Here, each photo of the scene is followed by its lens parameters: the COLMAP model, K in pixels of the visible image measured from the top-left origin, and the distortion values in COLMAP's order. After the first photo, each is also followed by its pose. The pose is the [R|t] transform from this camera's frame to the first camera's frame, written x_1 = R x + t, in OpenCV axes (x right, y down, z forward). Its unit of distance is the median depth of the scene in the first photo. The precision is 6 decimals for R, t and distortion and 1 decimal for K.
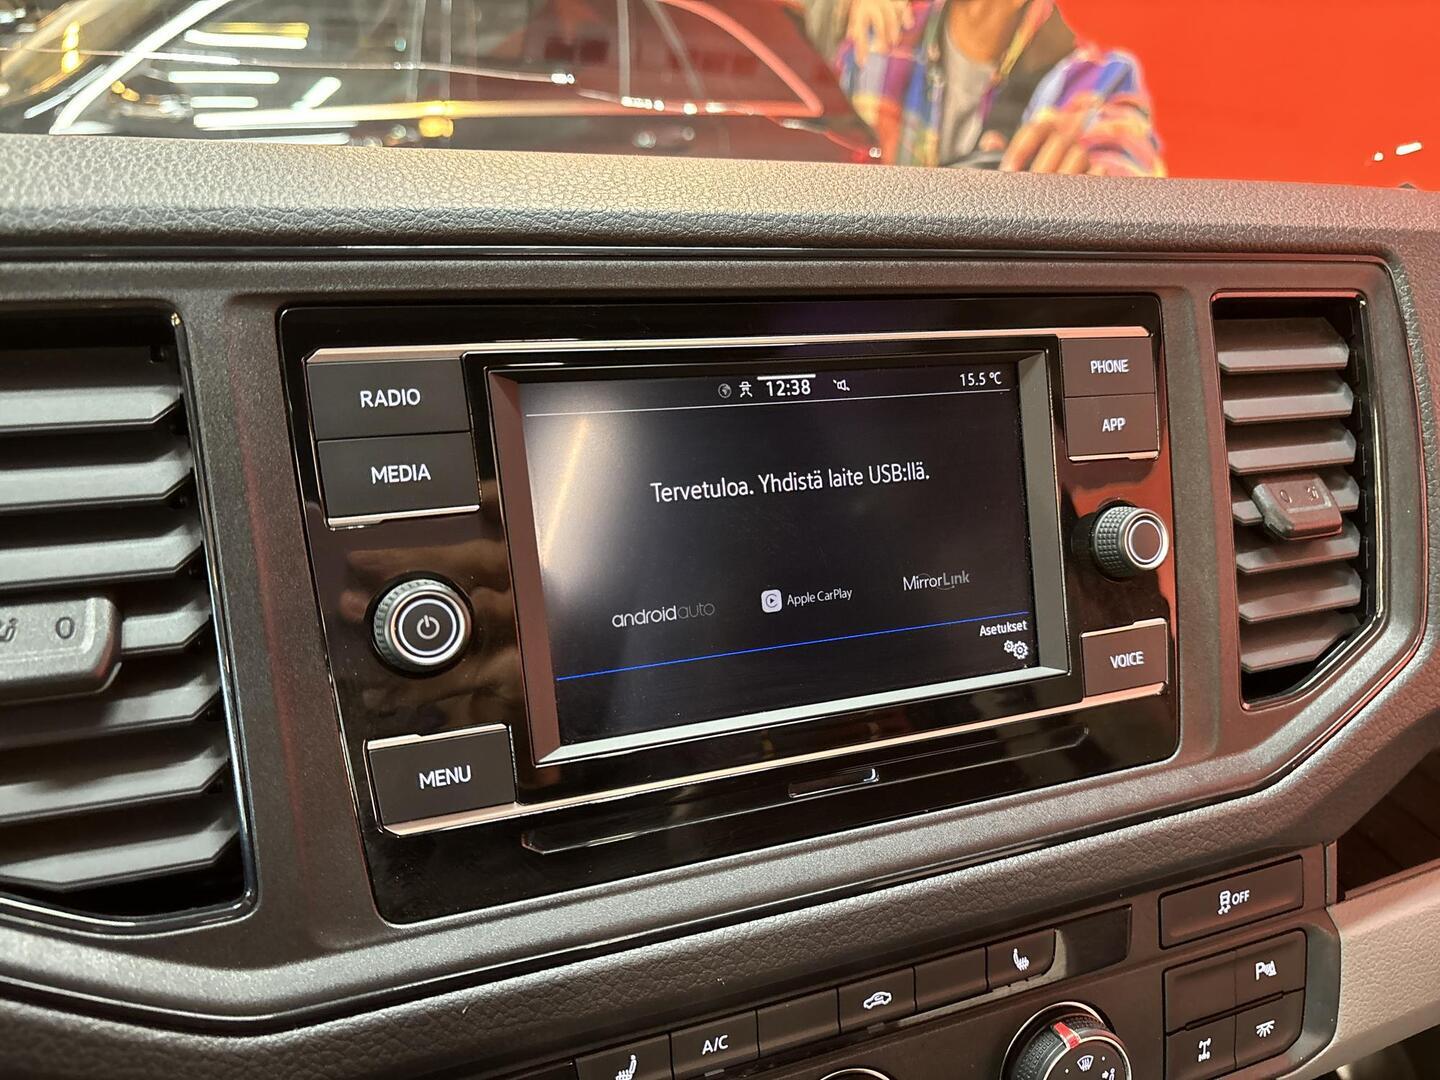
lens RADIAL K [[1091.7, 0, 713.9], [0, 1091.7, 539.6], [0, 0, 1]] dist [0.041431, -0.050183]
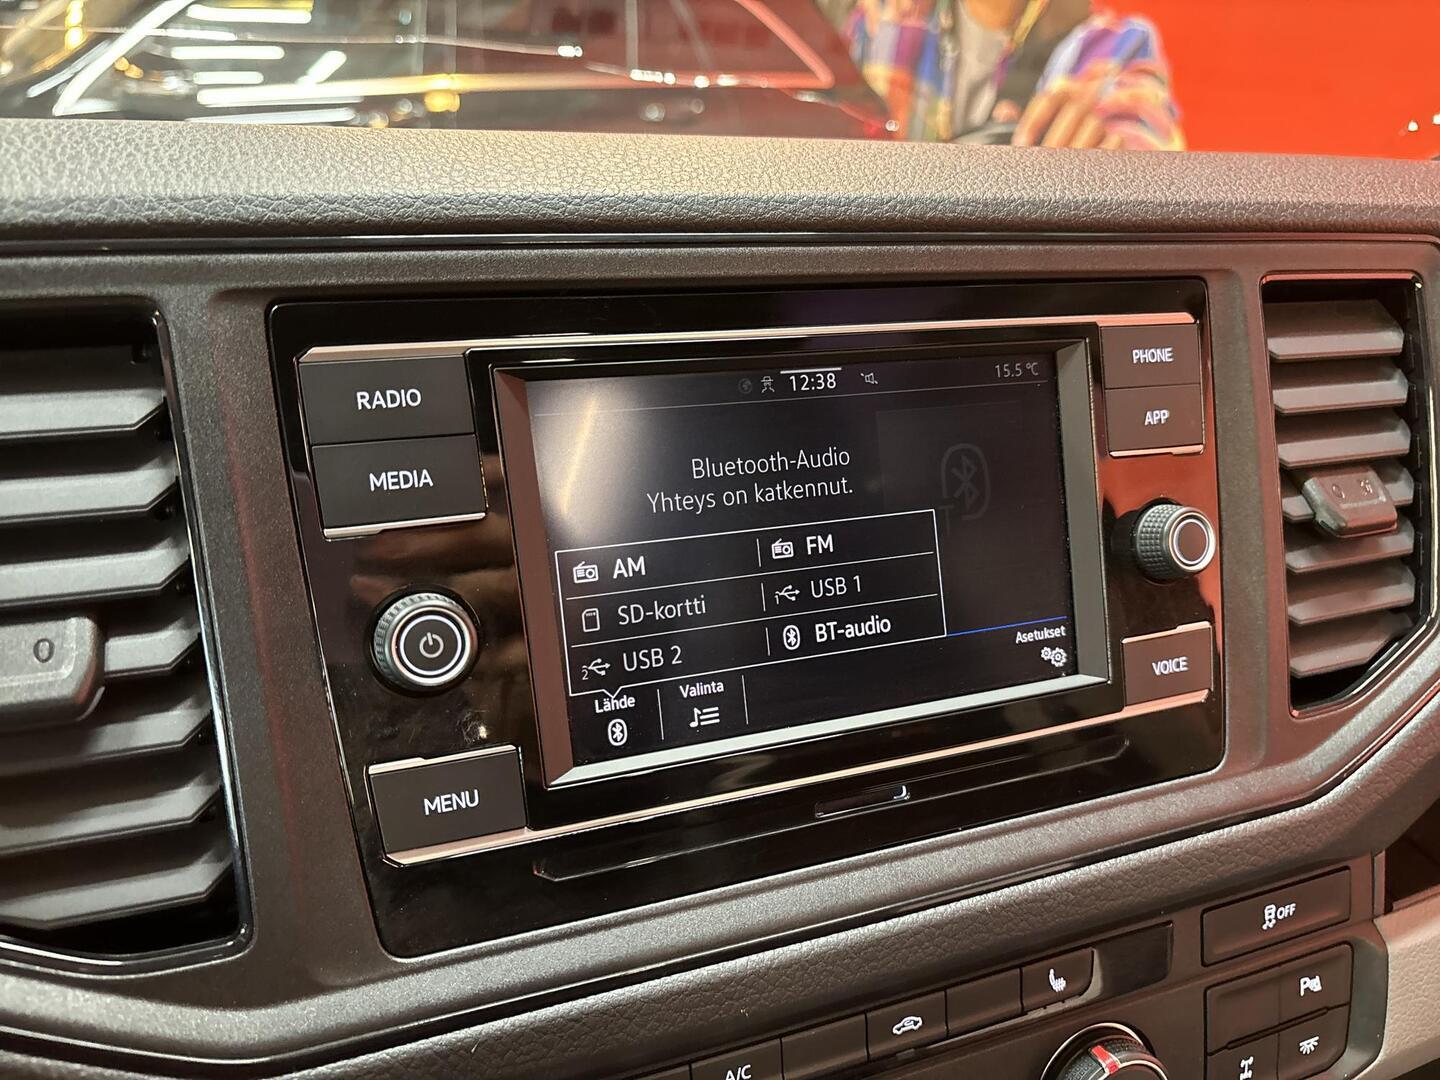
lens RADIAL K [[1091.7, 0, 712.0], [0, 1091.7, 538.0], [0, 0, 1]] dist [0.041431, -0.050183]
pose [[0.999931, -0.003896, -0.011109, -0.008163], [0.004128, 0.999773, 0.020913, -0.023397], [0.011025, -0.020957, 0.999720, 0.053264]]
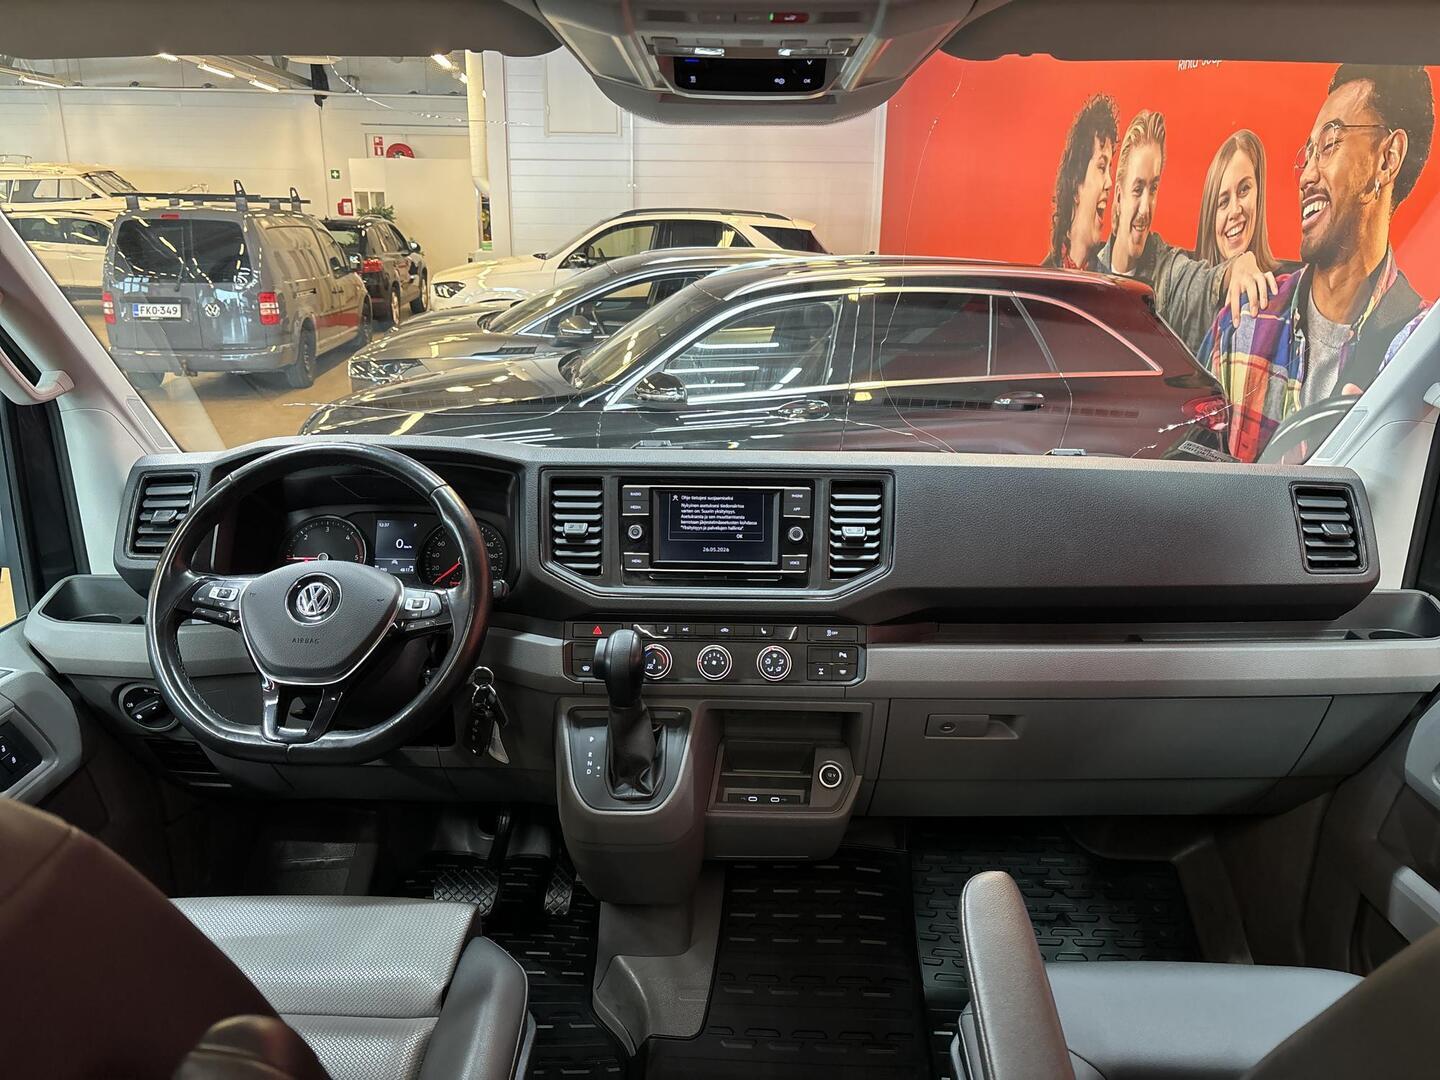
lens RADIAL K [[1091.7, 0, 725.4], [0, 1091.7, 527.8], [0, 0, 1]] dist [0.041431, -0.050183]
pose [[0.916480, 0.022299, -0.399459, 1.874837], [-0.108849, 0.974680, -0.195323, 0.859236], [0.384989, 0.222491, 0.895702, -3.007680]]
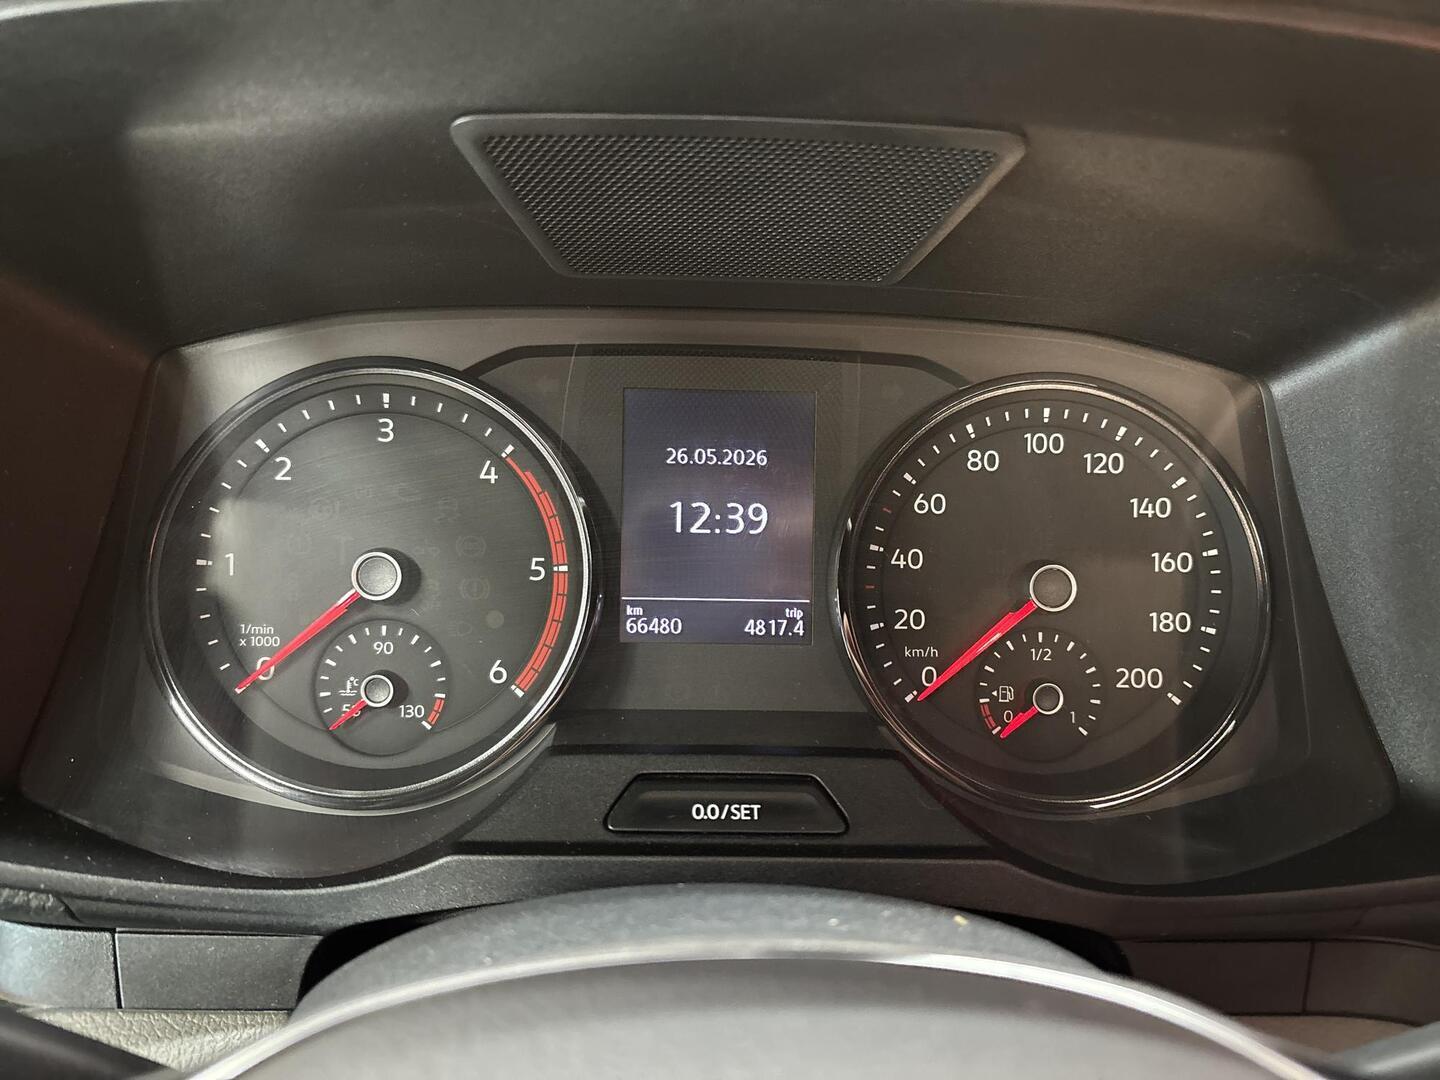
lens RADIAL K [[1091.7, 0, 718.7], [0, 1091.7, 537.5], [0, 0, 1]] dist [0.041431, -0.050183]
pose [[0.935368, 0.062743, -0.348066, -1.021155], [-0.106566, 0.988400, -0.108207, 0.285363], [0.337240, 0.138305, 0.931204, -0.171997]]
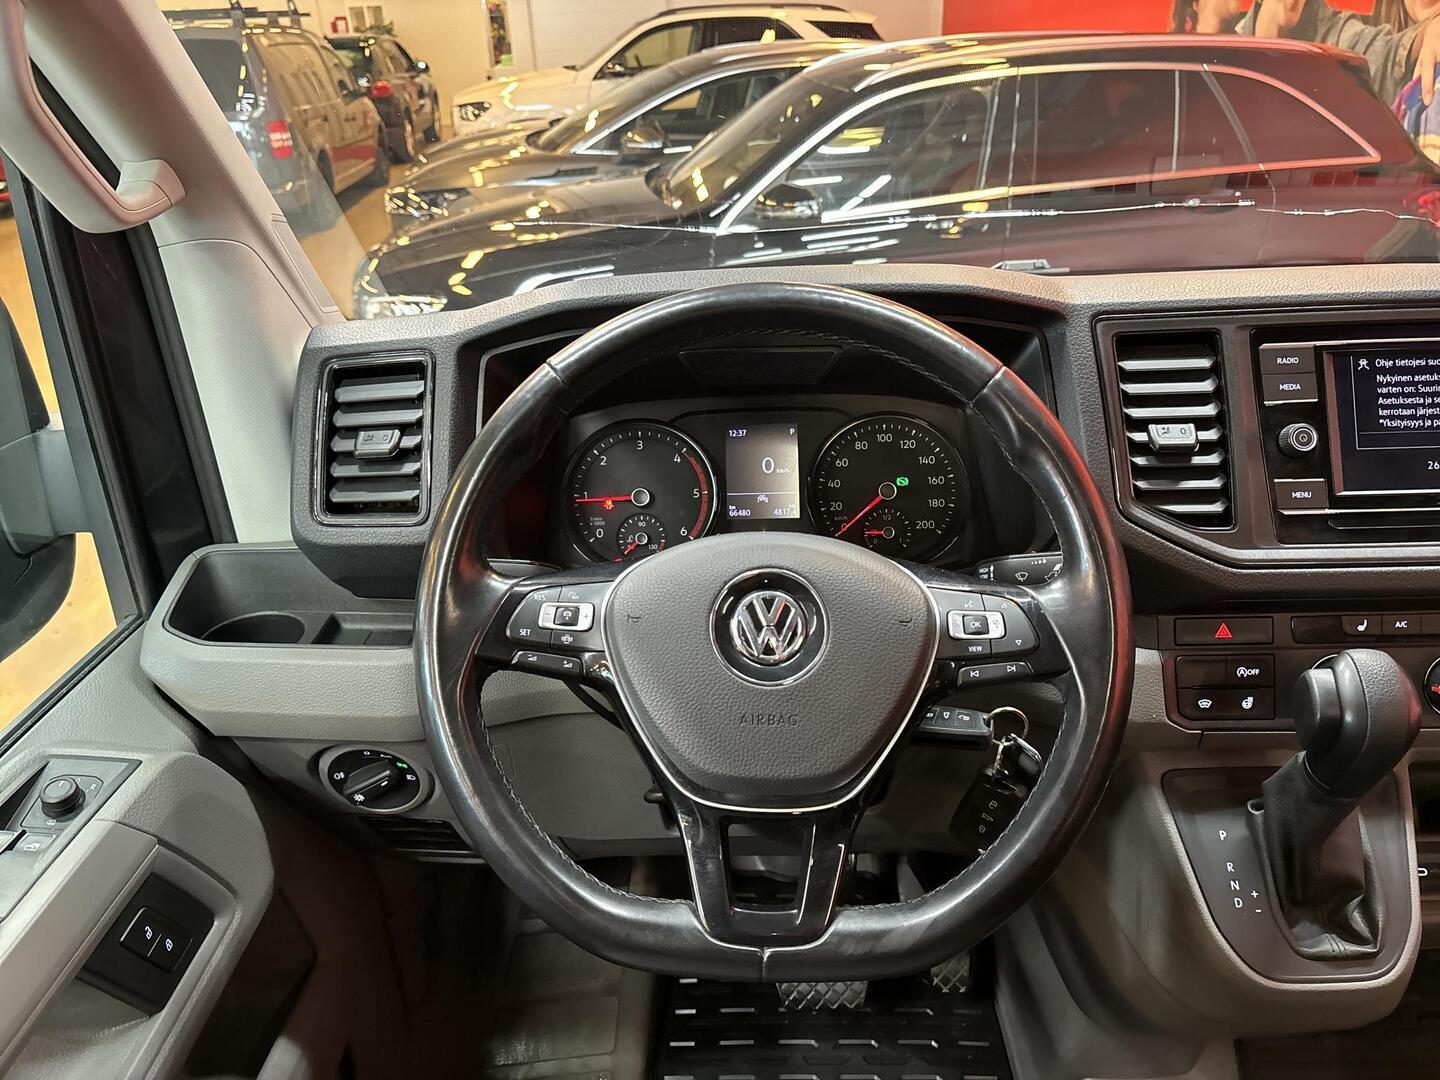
lens RADIAL K [[1091.7, 0, 720.6], [0, 1091.7, 520.1], [0, 0, 1]] dist [0.041431, -0.050183]
pose [[0.911399, 0.042933, -0.409278, -0.357280], [-0.070268, 0.996173, -0.051979, 0.427021], [0.405480, 0.076133, 0.910928, -1.730606]]
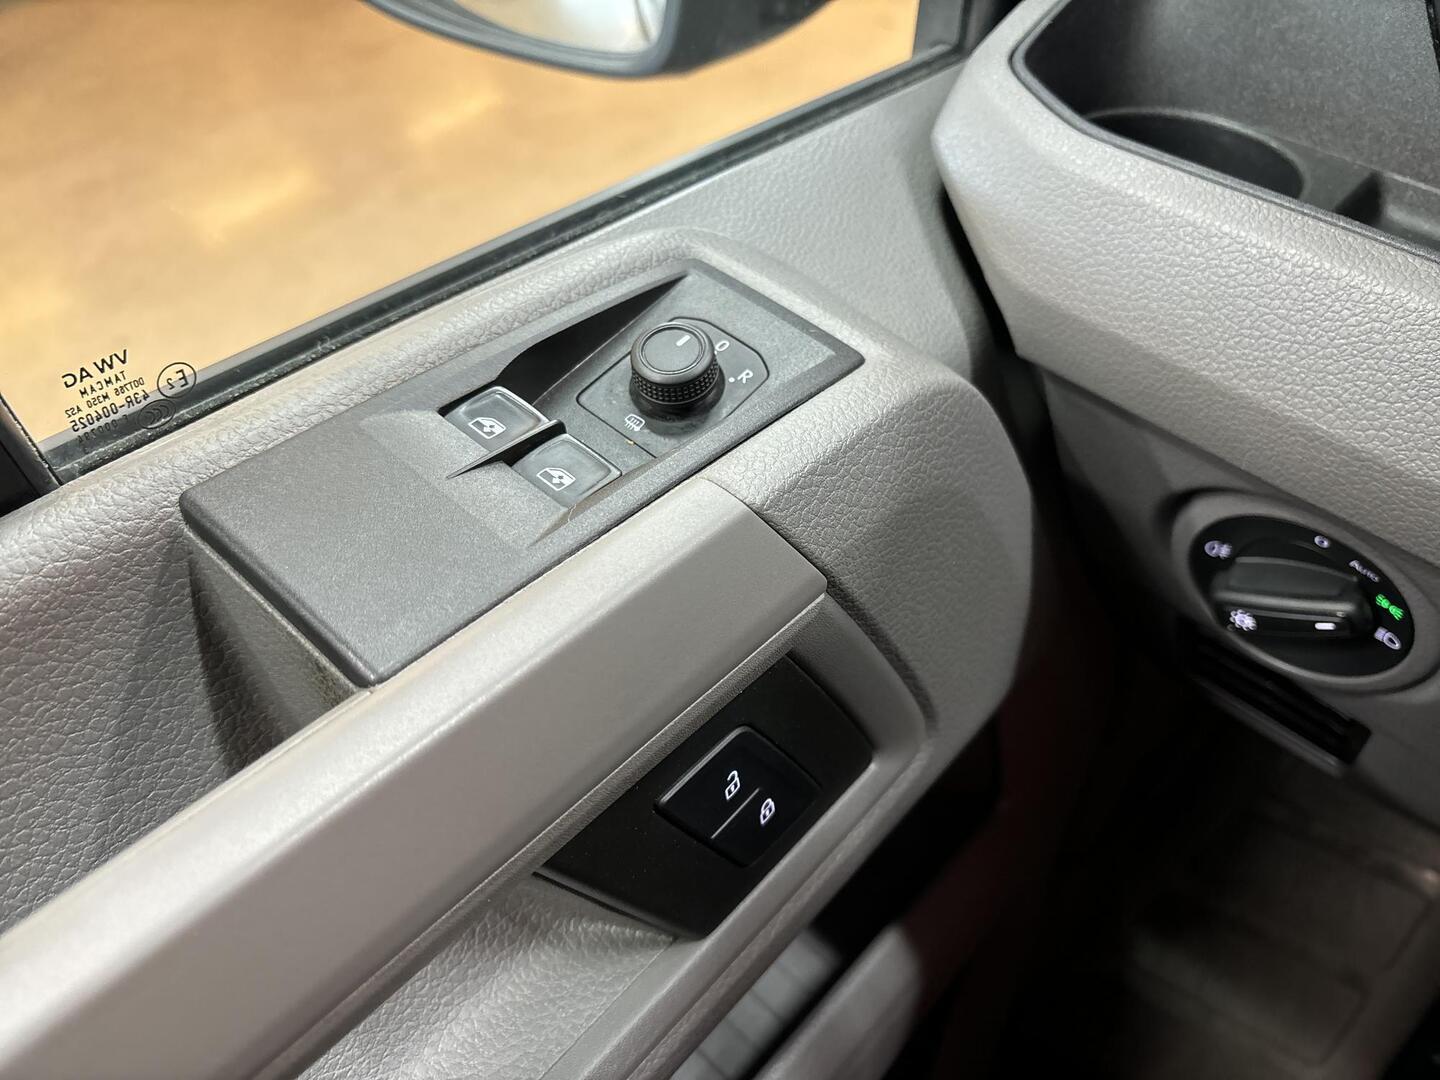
lens RADIAL K [[1091.7, 0, 715.5], [0, 1091.7, 534.4], [0, 0, 1]] dist [0.041431, -0.050183]
pose [[0.427643, 0.546544, -0.720007, -1.626632], [-0.370130, 0.832553, 0.412140, 0.671721], [0.824697, 0.090247, 0.558328, -0.740051]]
